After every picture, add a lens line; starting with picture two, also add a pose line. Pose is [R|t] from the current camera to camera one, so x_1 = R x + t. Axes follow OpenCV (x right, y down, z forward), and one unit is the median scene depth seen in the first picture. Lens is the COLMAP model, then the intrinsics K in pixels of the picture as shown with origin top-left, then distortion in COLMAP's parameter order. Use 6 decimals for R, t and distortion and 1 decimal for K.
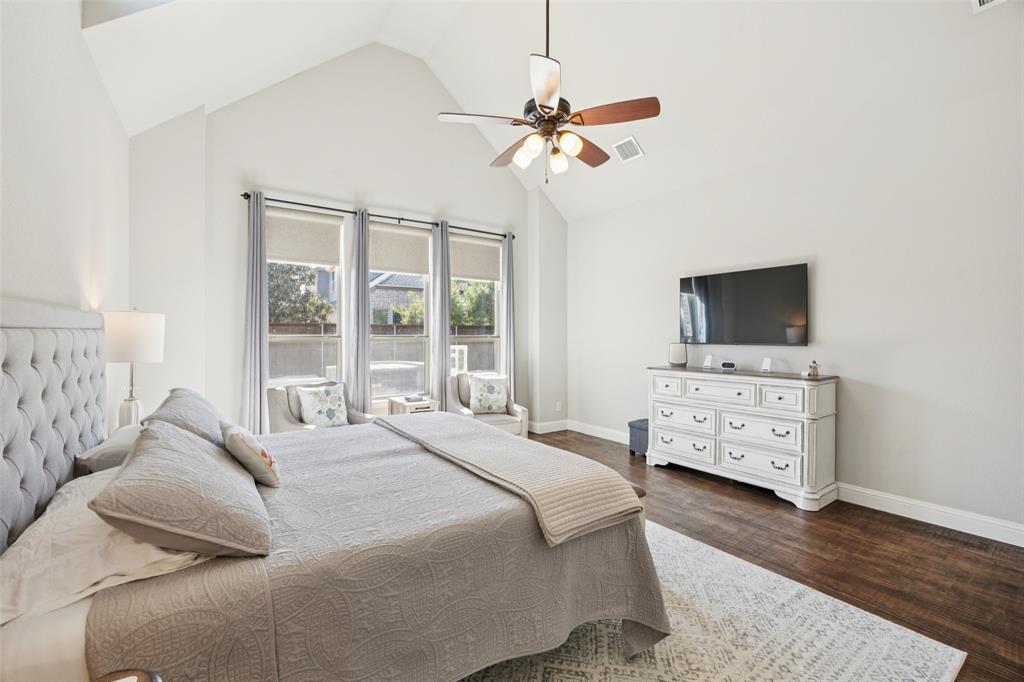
lens RADIAL K [[436.7, 0, 512.0], [0, 436.7, 341.0], [0, 0, 1]] dist [-0.002295, -0.000230]
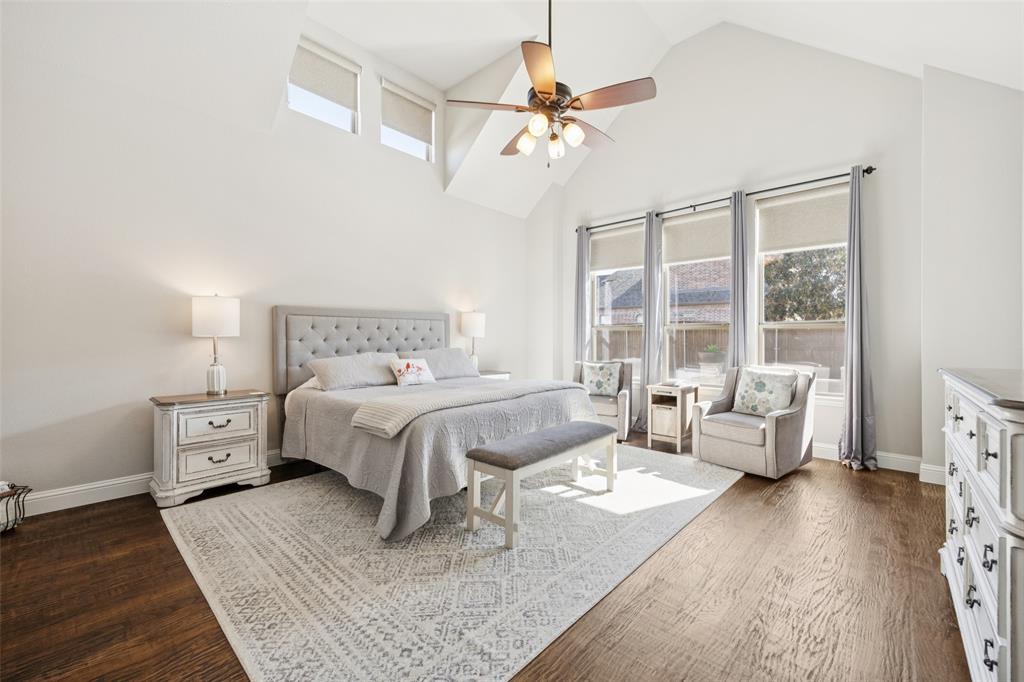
lens RADIAL K [[413.7, 0, 512.0], [0, 413.7, 341.0], [0, 0, 1]] dist [-0.000166, 0.000009]
pose [[0.218571, 0.002814, -0.975817, 0.755427], [-0.015170, 0.999885, -0.000515, 0.046474], [0.975703, 0.014916, 0.218588, 0.511447]]
